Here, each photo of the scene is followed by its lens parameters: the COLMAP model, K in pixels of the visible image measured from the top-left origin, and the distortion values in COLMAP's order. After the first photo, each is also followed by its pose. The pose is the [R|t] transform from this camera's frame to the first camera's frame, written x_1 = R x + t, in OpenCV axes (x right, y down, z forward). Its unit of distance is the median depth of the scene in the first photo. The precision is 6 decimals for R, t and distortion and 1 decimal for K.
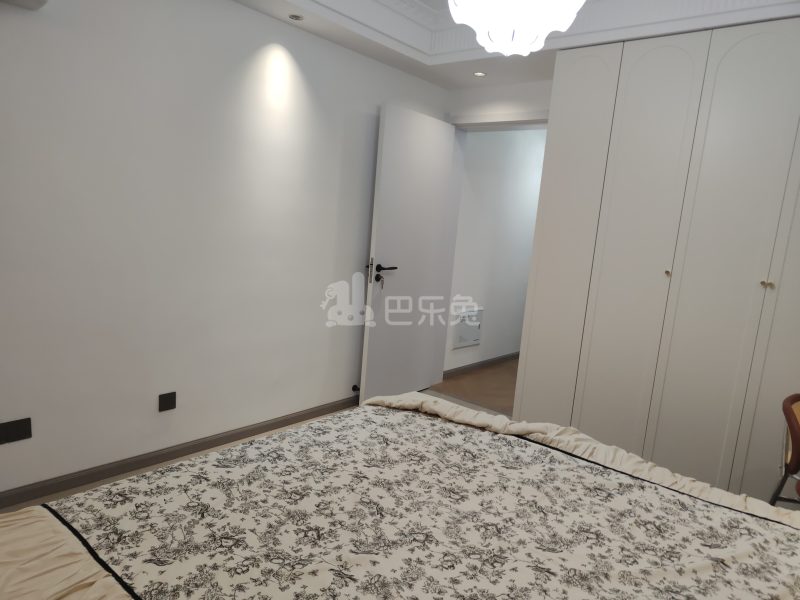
lens RADIAL K [[545.9, 0, 403.5], [0, 545.9, 318.1], [0, 0, 1]] dist [0.002718, 0.000283]
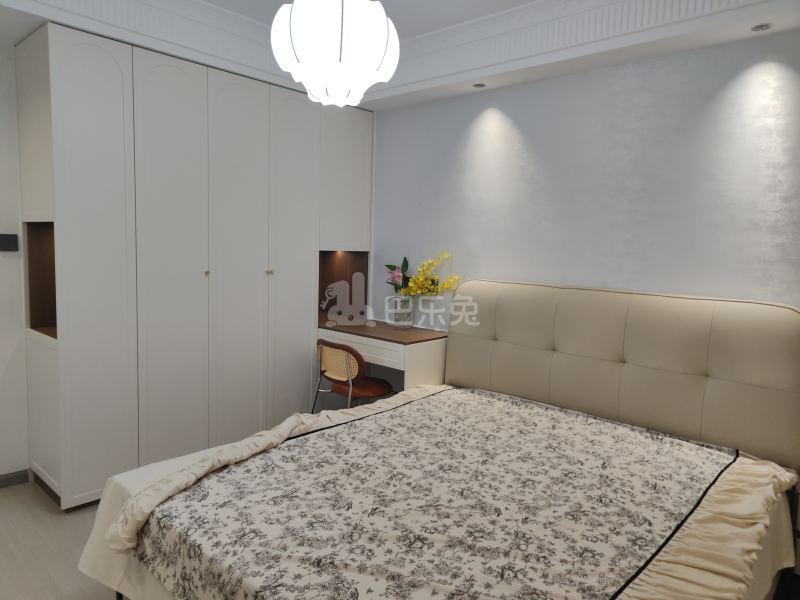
lens RADIAL K [[563.8, 0, 400.0], [0, 563.8, 300.0], [0, 0, 1]] dist [0.001893, 0.000248]
pose [[0.051708, -0.177453, 0.982770, -0.928578], [0.155237, 0.973553, 0.167621, -0.229640], [-0.986523, 0.143895, 0.077888, 0.738210]]
